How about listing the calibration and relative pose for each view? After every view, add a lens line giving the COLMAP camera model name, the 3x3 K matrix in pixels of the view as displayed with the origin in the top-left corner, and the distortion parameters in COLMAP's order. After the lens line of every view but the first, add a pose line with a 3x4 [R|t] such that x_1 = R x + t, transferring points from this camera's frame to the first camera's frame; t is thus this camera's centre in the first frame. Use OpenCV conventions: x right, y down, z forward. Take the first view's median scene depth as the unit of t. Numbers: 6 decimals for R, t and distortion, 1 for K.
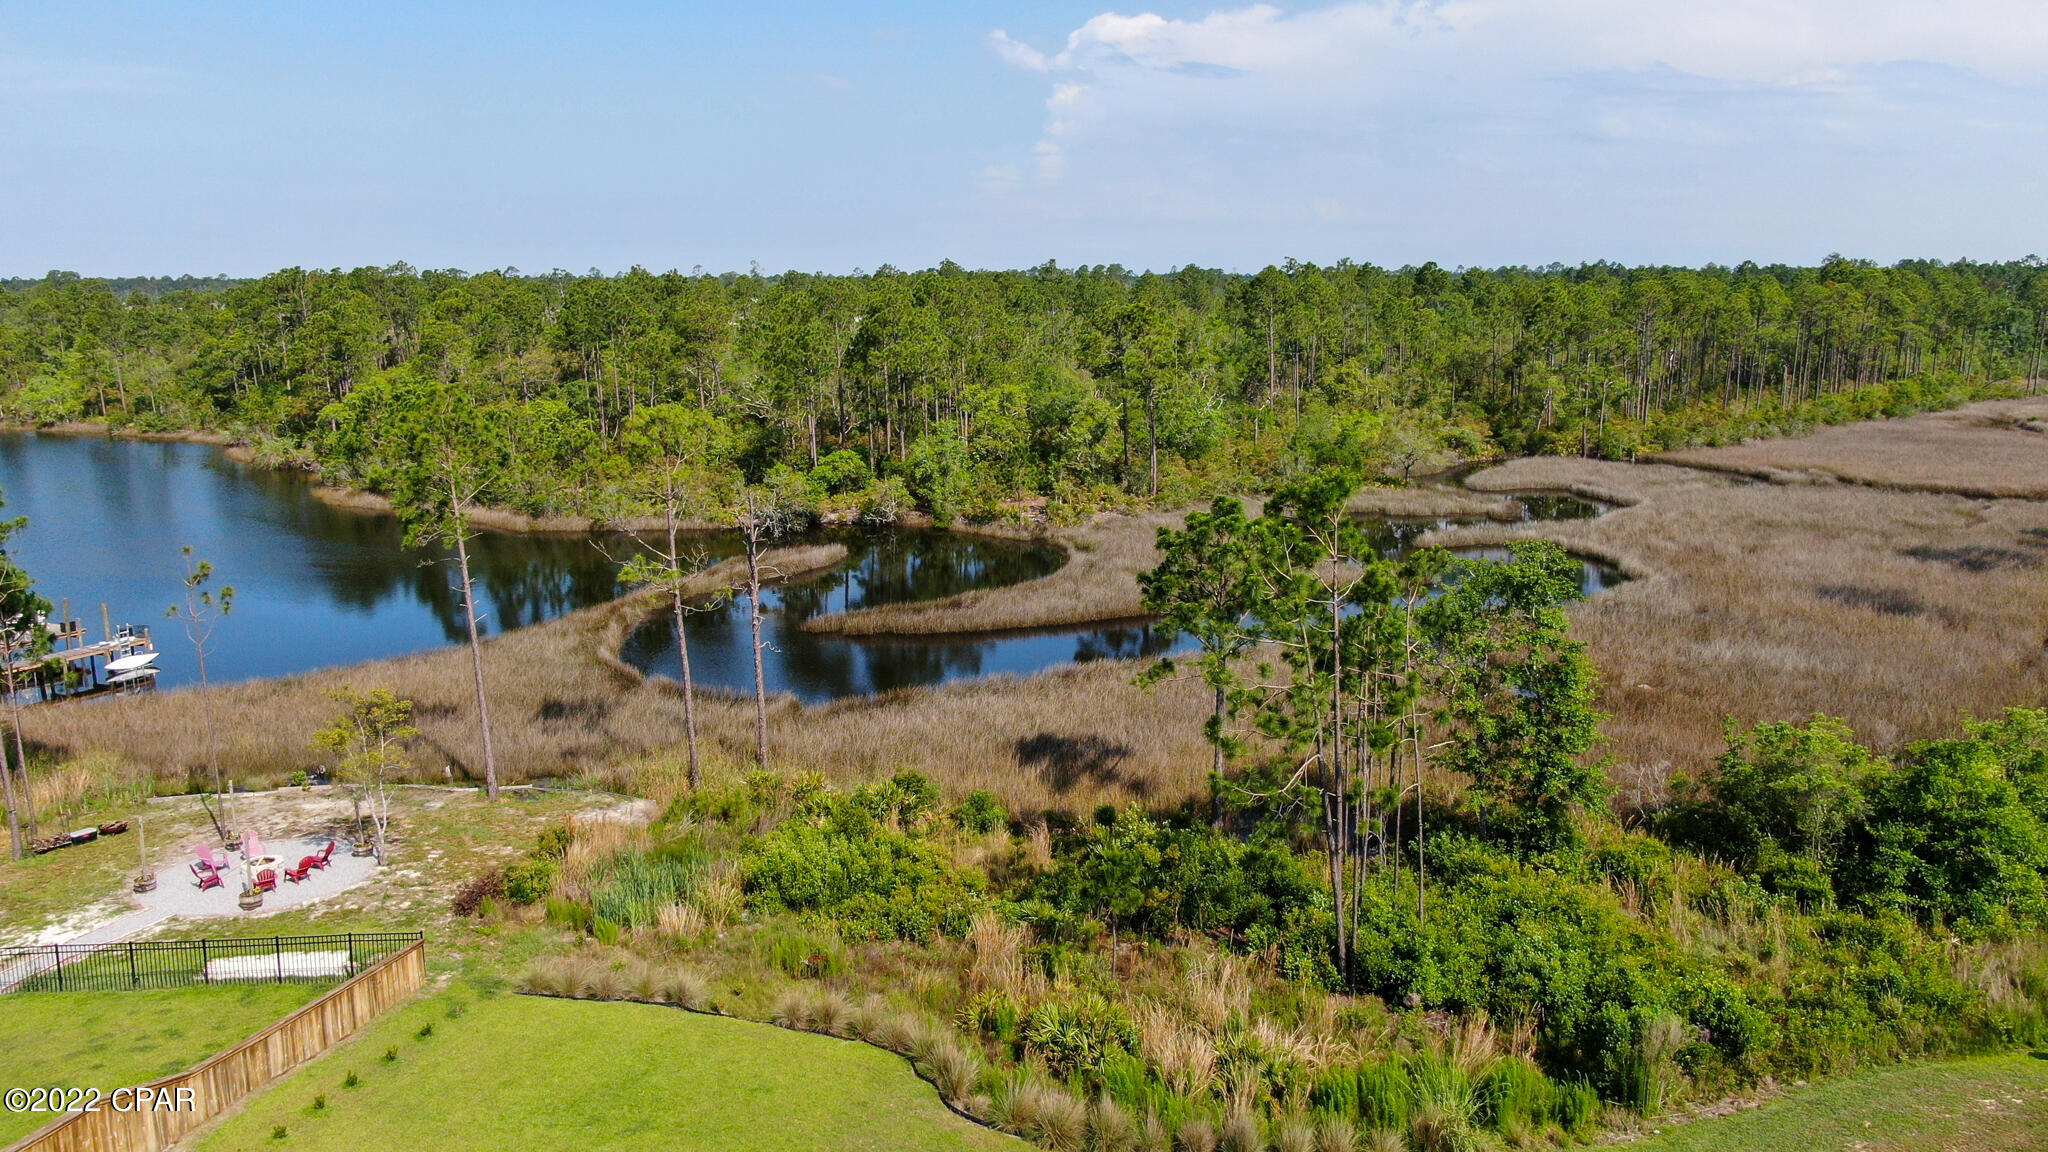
lens RADIAL K [[1493.7, 0, 1040.1], [0, 1493.7, 571.2], [0, 0, 1]] dist [-0.019876, 0.002741]
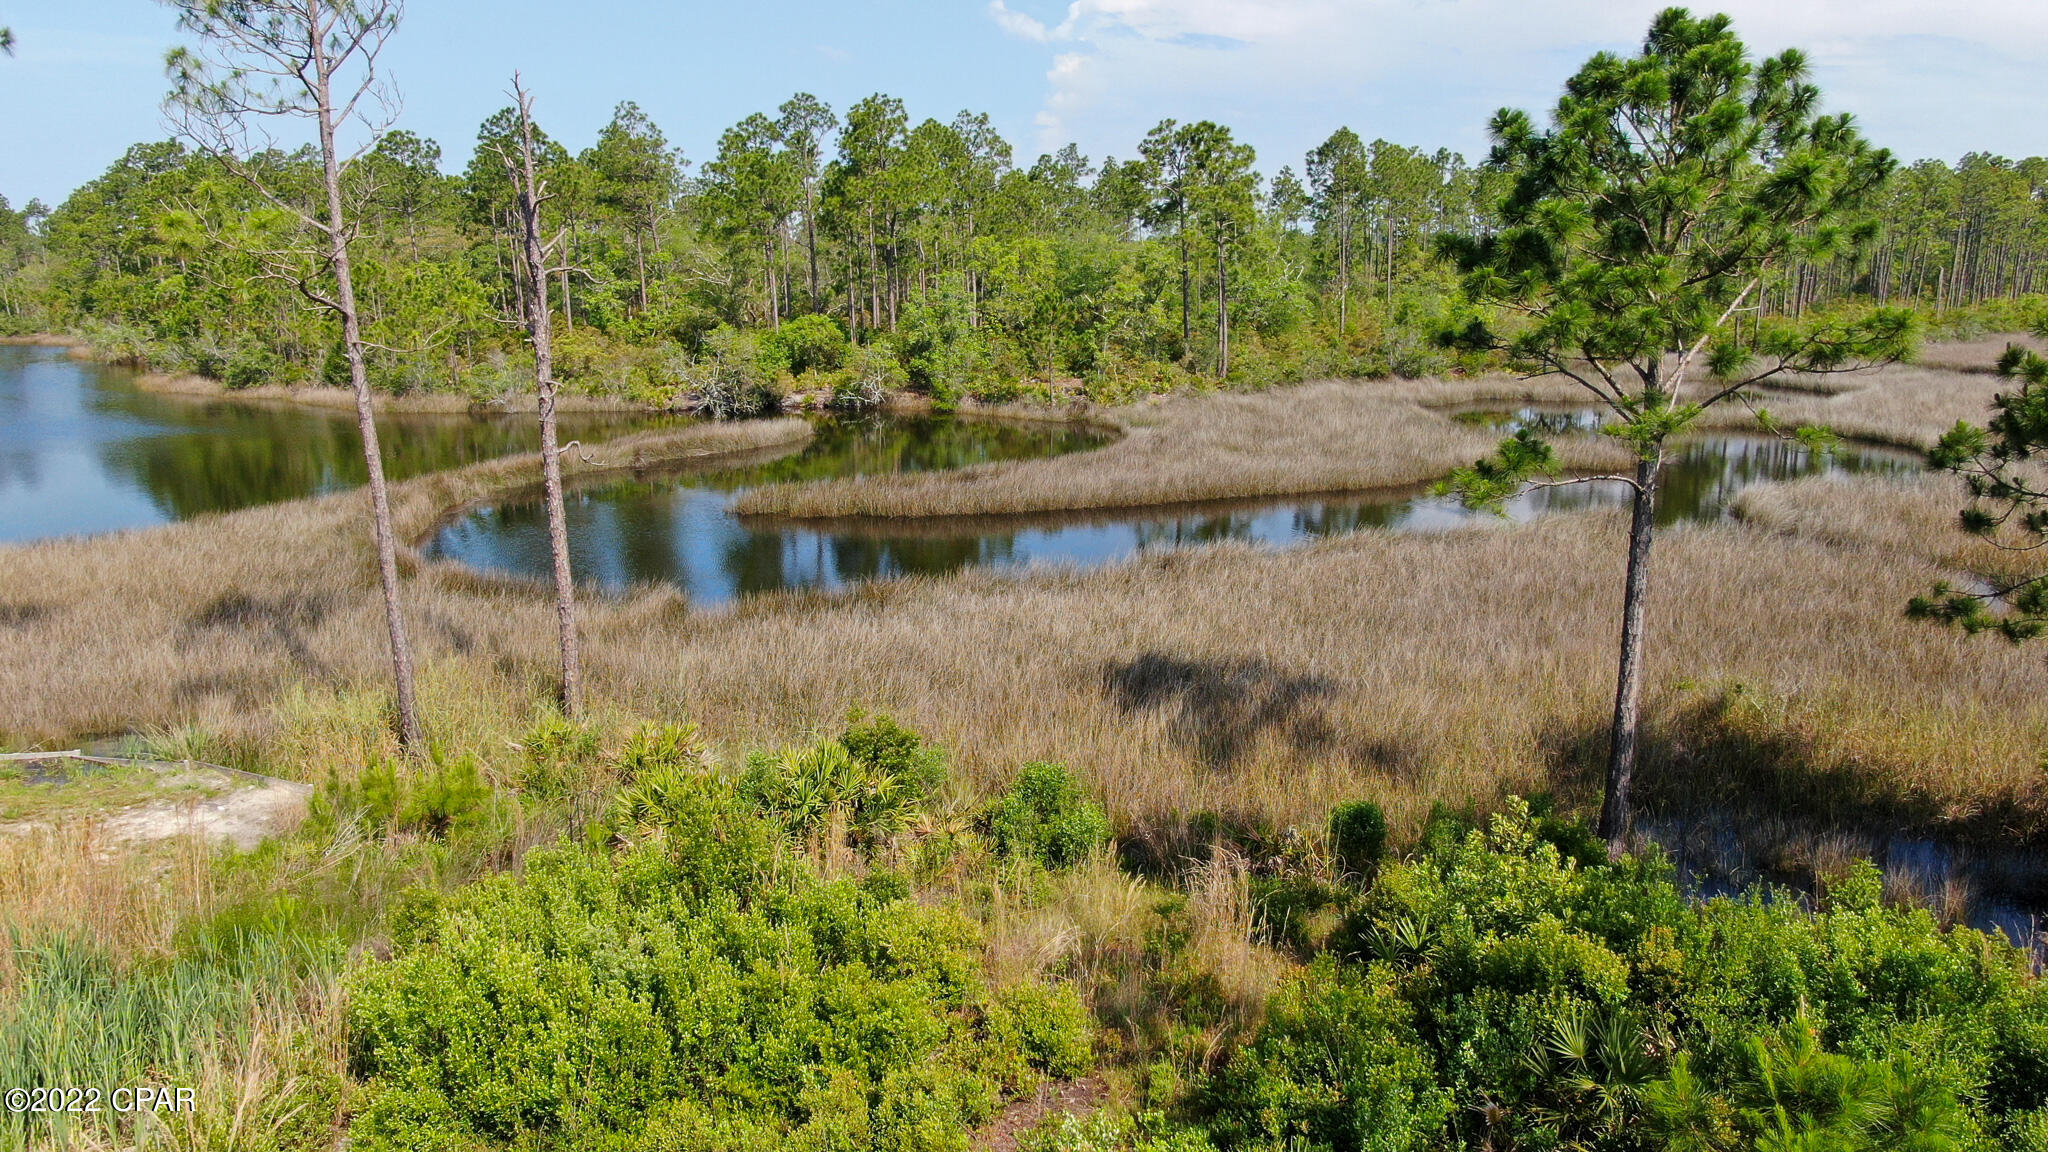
lens RADIAL K [[1493.7, 0, 1033.5], [0, 1493.7, 579.1], [0, 0, 1]] dist [-0.019876, 0.002741]
pose [[0.999991, 0.002240, -0.003675, -0.021618], [-0.002158, 0.999752, 0.022177, 0.043650], [0.003724, -0.022169, 0.999747, 0.297556]]
